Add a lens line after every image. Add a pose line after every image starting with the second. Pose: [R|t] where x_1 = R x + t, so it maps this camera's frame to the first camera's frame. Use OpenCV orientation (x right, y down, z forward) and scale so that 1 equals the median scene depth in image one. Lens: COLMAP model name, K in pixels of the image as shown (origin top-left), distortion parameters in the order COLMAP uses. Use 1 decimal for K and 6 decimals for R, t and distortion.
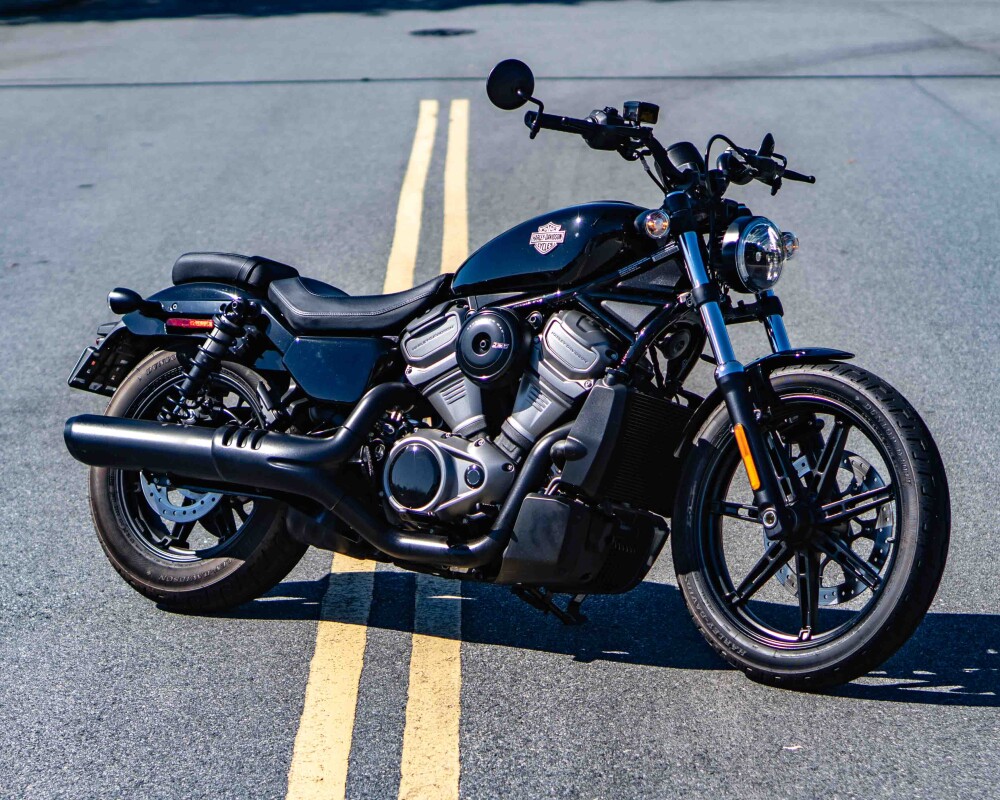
lens RADIAL K [[3390.3, 0, 499.9], [0, 3390.3, 337.9], [0, 0, 1]] dist [0.097032, 0.406171]
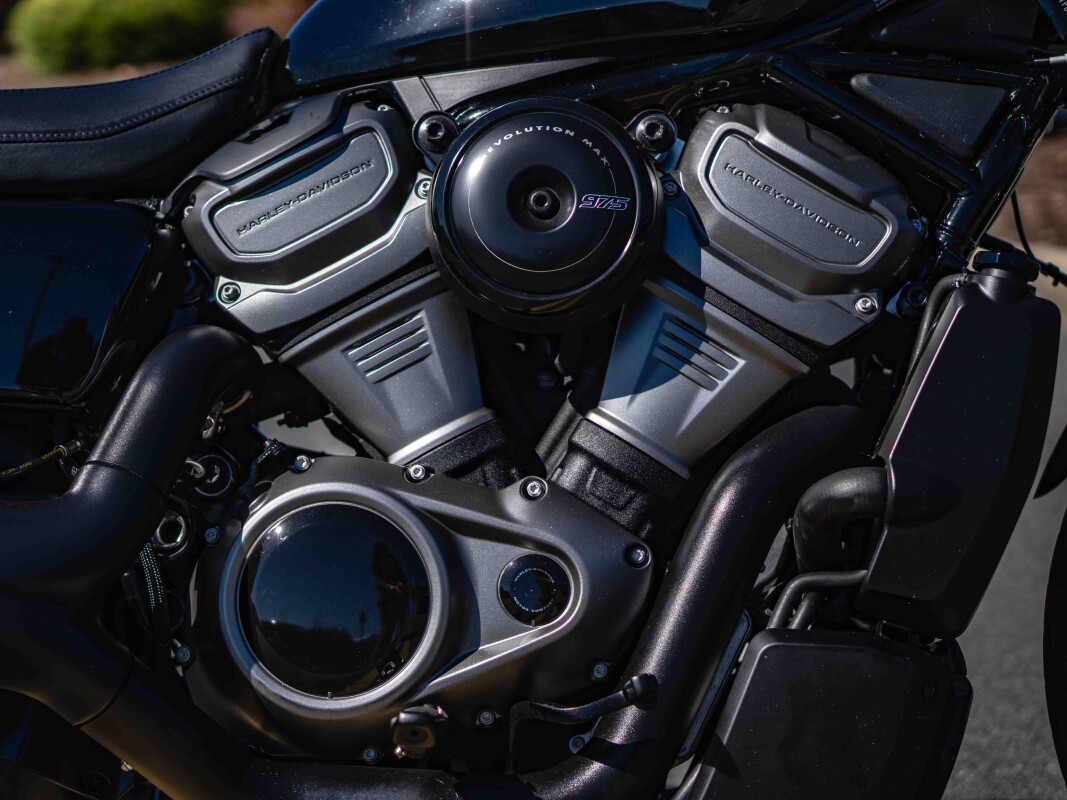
lens RADIAL K [[2534.1, 0, 533.5], [0, 2534.1, 400.0], [0, 0, 1]] dist [0.125301, -0.474368]
pose [[0.858593, -0.041804, 0.510951, -0.137907], [0.032528, 0.999104, 0.027084, 0.015030], [-0.511626, -0.006634, 0.859183, 0.782649]]
